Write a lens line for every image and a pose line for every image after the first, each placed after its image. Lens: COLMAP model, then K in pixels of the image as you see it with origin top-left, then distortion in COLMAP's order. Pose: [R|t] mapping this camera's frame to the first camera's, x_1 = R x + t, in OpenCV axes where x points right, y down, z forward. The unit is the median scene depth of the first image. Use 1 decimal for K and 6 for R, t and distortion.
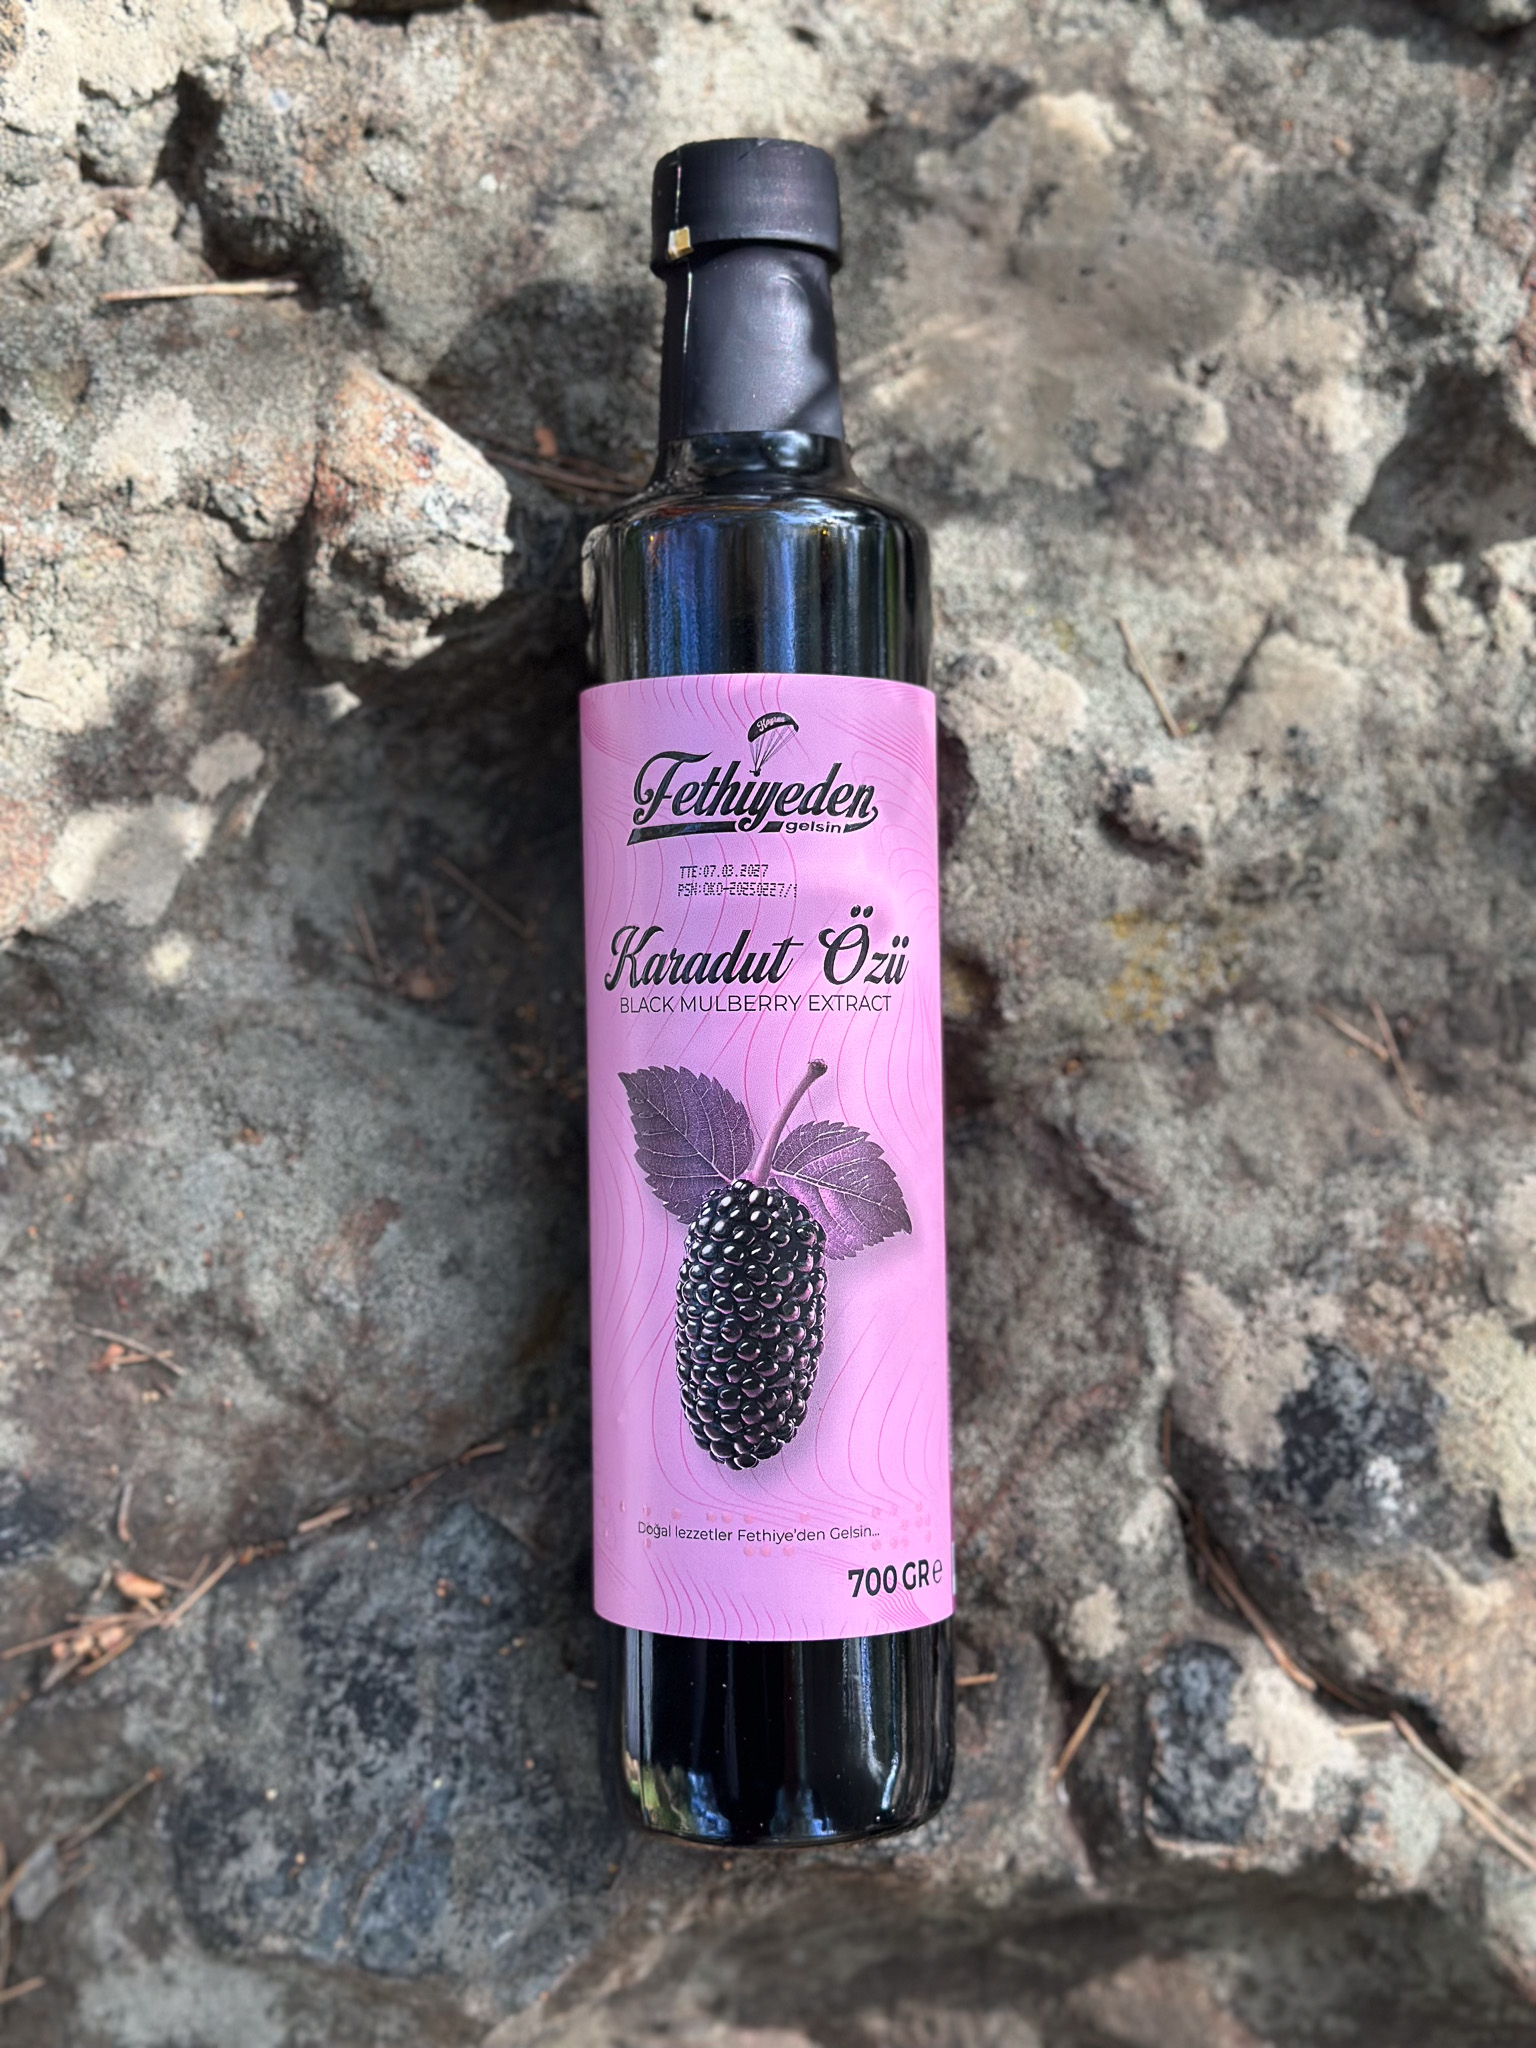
lens RADIAL K [[2906.3, 0, 768.0], [0, 2906.3, 1024.0], [0, 0, 1]] dist [0.210695, -0.531930]
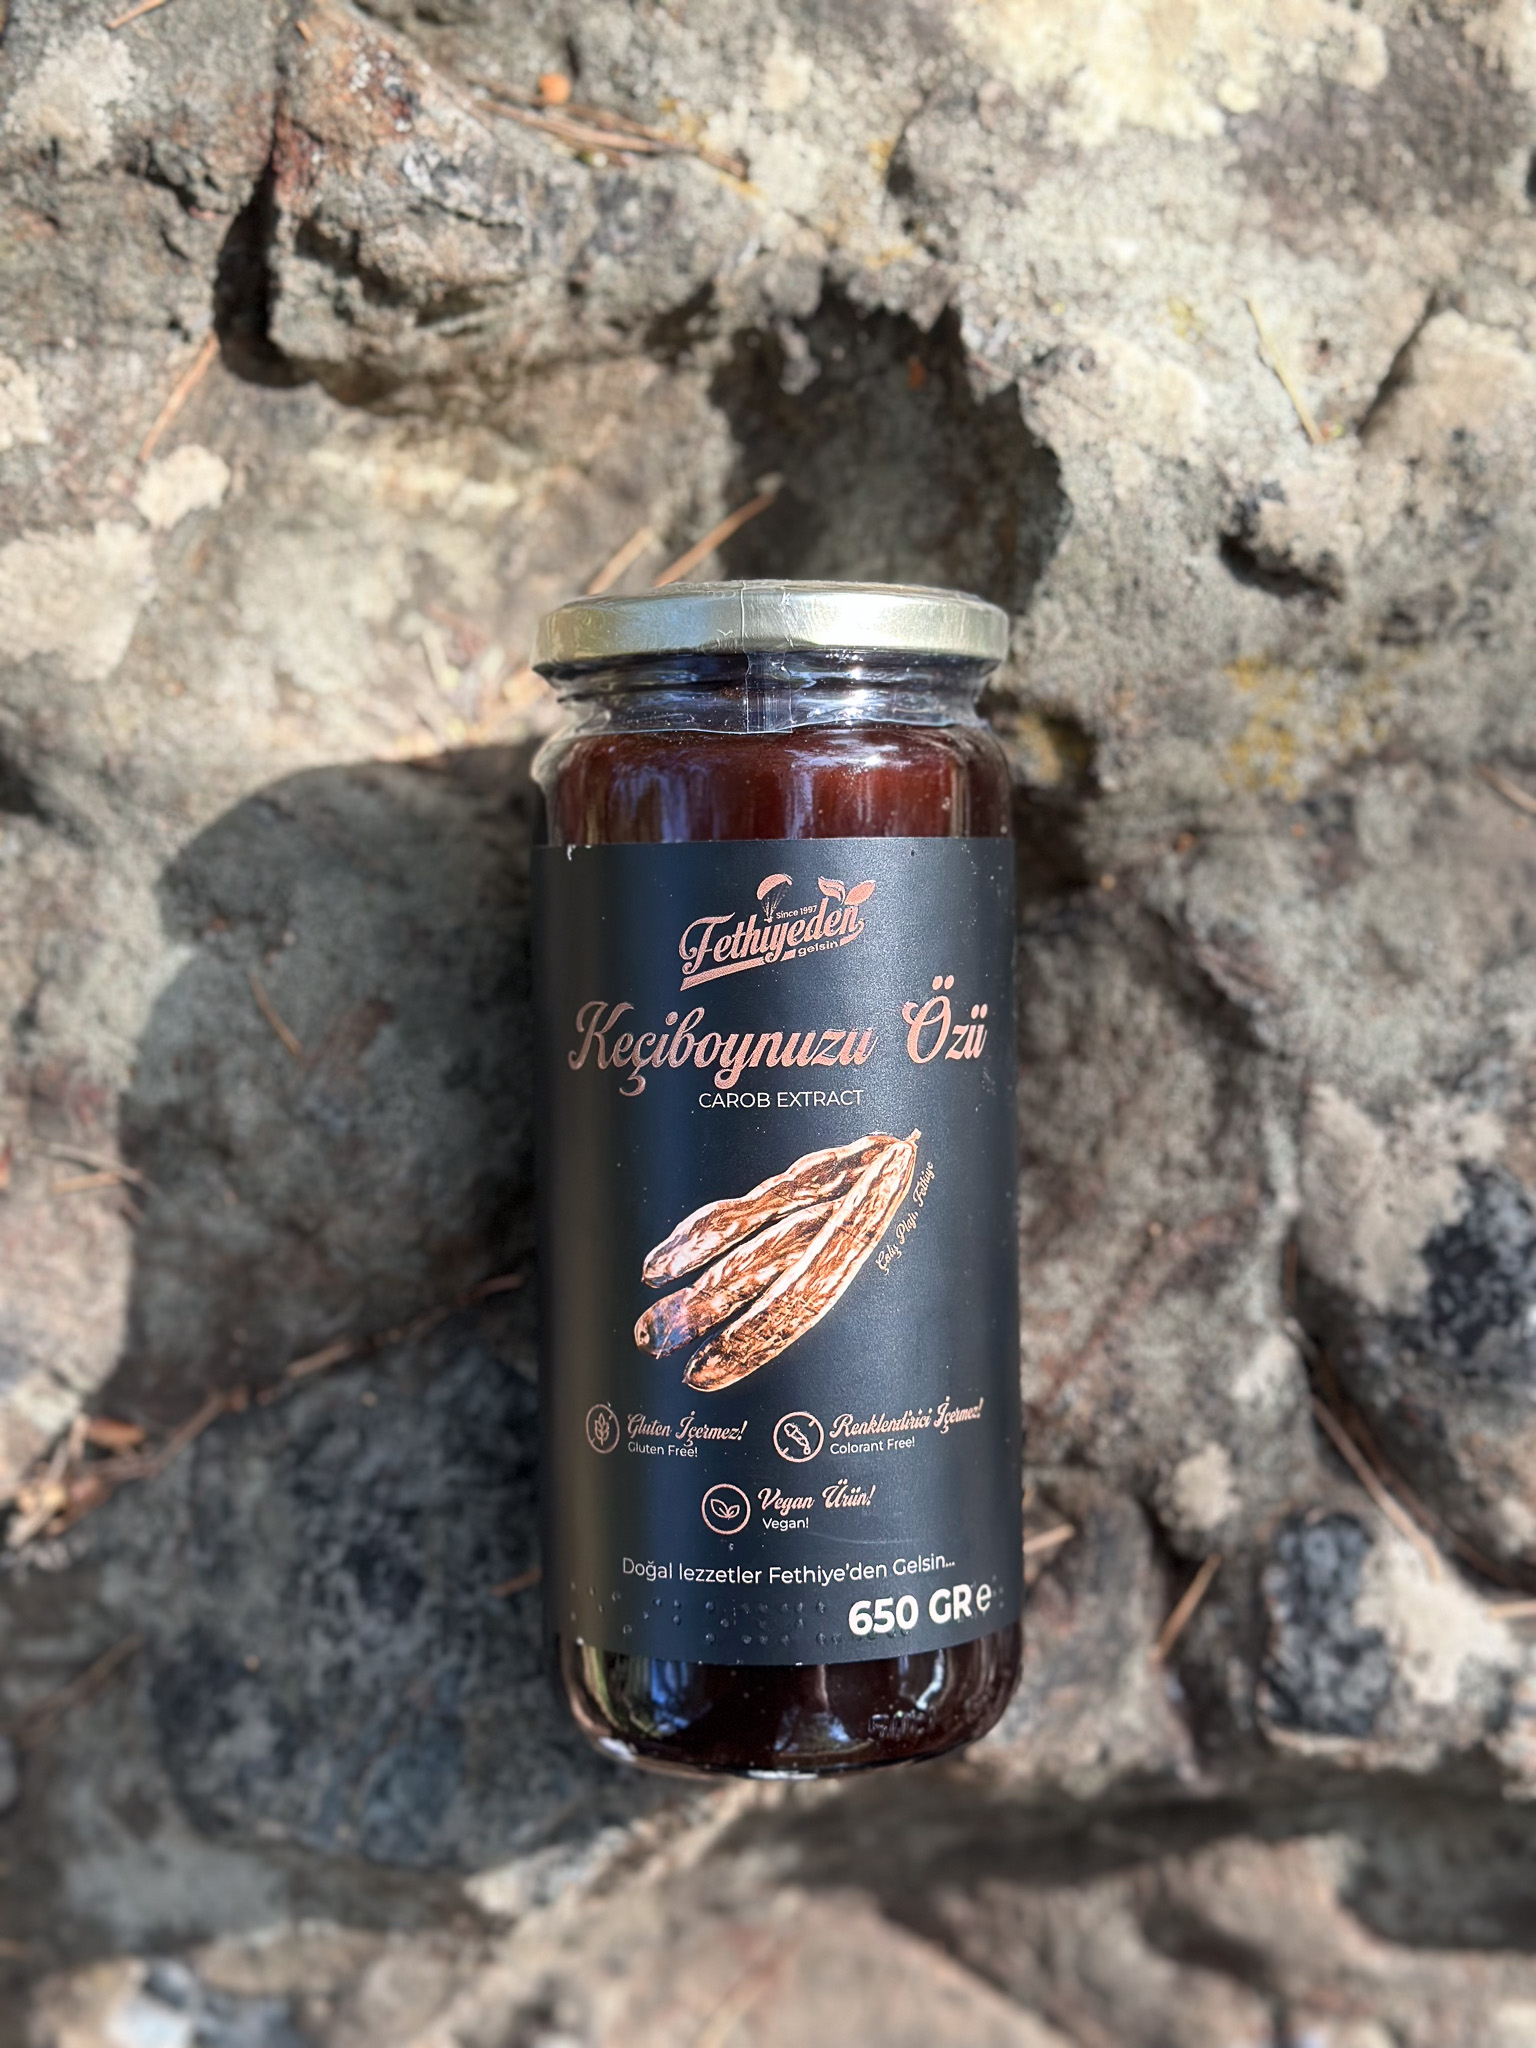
lens RADIAL K [[2906.3, 0, 768.0], [0, 2906.3, 1024.0], [0, 0, 1]] dist [0.210695, -0.531930]
pose [[0.998520, 0.001804, -0.054358, 0.030367], [0.003073, 0.995983, 0.089491, -0.009296], [0.054301, -0.089526, 0.994503, 0.147887]]
